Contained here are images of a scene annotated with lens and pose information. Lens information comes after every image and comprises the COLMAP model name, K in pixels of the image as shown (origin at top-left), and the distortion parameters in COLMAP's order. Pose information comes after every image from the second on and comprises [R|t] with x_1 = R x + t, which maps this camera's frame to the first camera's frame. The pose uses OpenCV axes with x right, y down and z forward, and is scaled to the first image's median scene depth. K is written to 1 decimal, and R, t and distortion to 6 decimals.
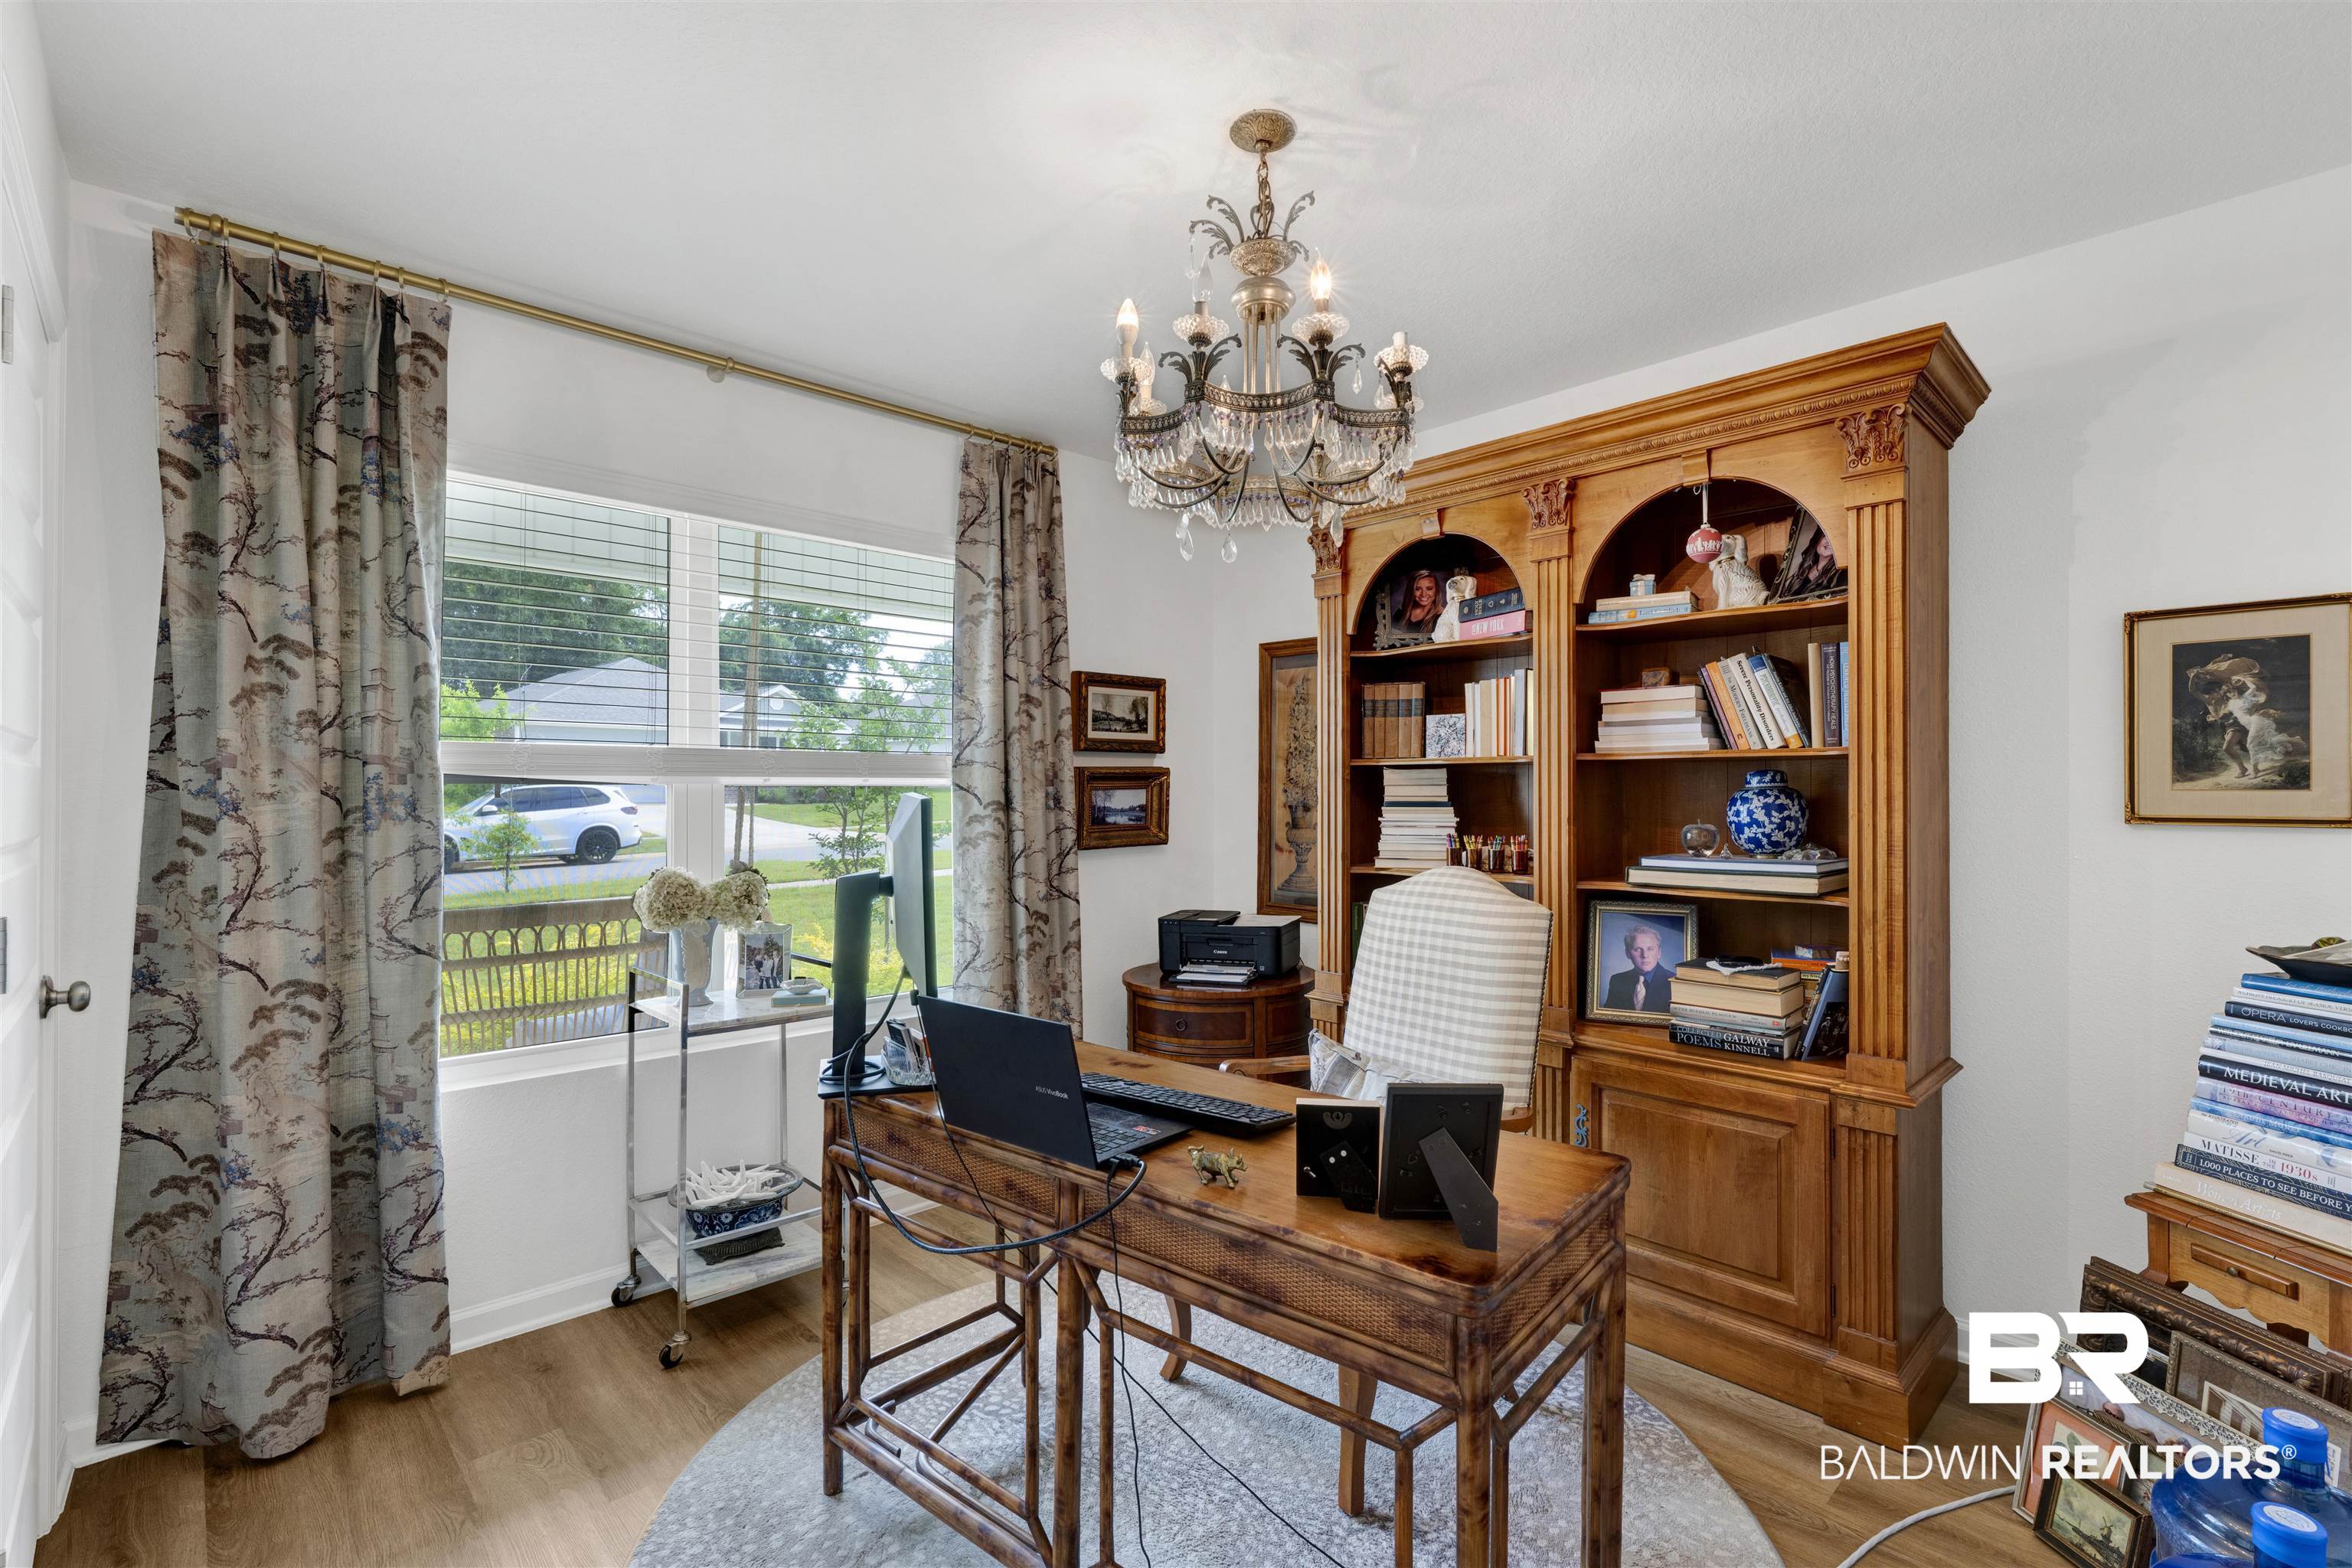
lens RADIAL K [[1055.4, 0, 1175.7], [0, 1055.4, 782.4], [0, 0, 1]] dist [0.001418, -0.000056]
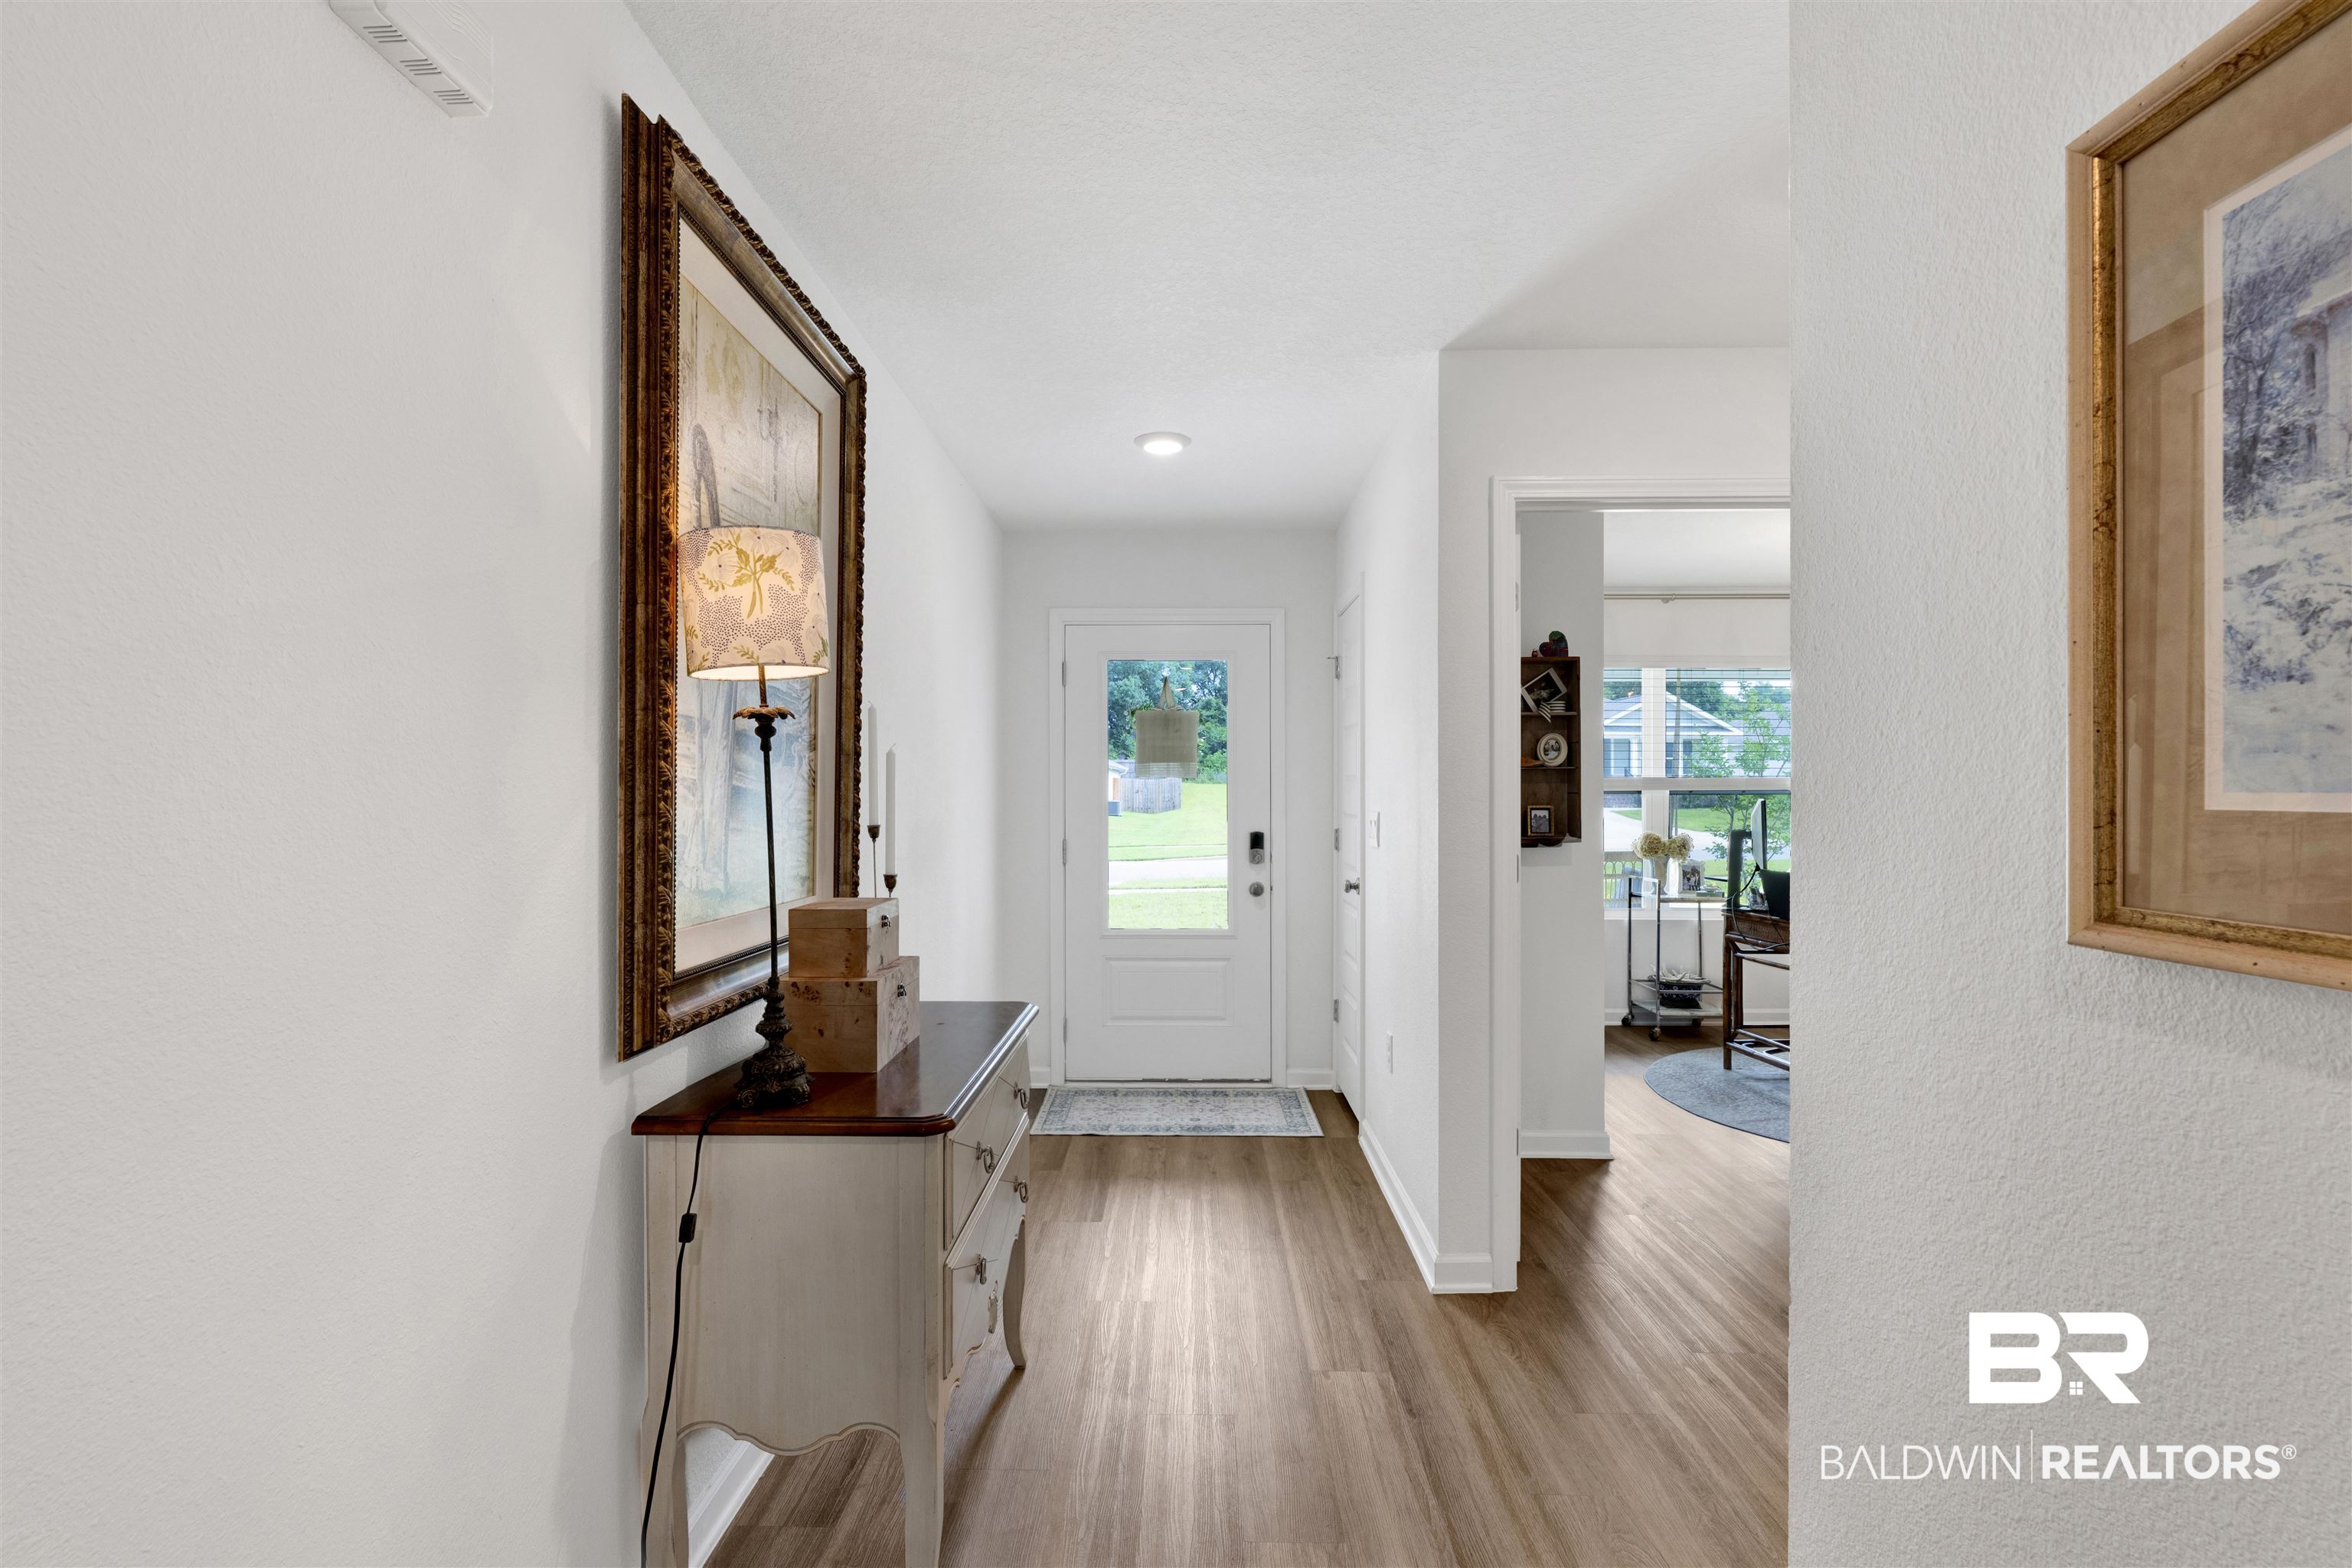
lens RADIAL K [[1110.3, 0, 1173.6], [0, 1110.3, 789.6], [0, 0, 1]] dist [0.000513, 0.000026]
pose [[0.719855, -0.001166, -0.694123, 0.445681], [-0.001304, 0.999995, -0.003033, -0.000418], [0.694123, 0.003088, 0.719850, -1.441284]]
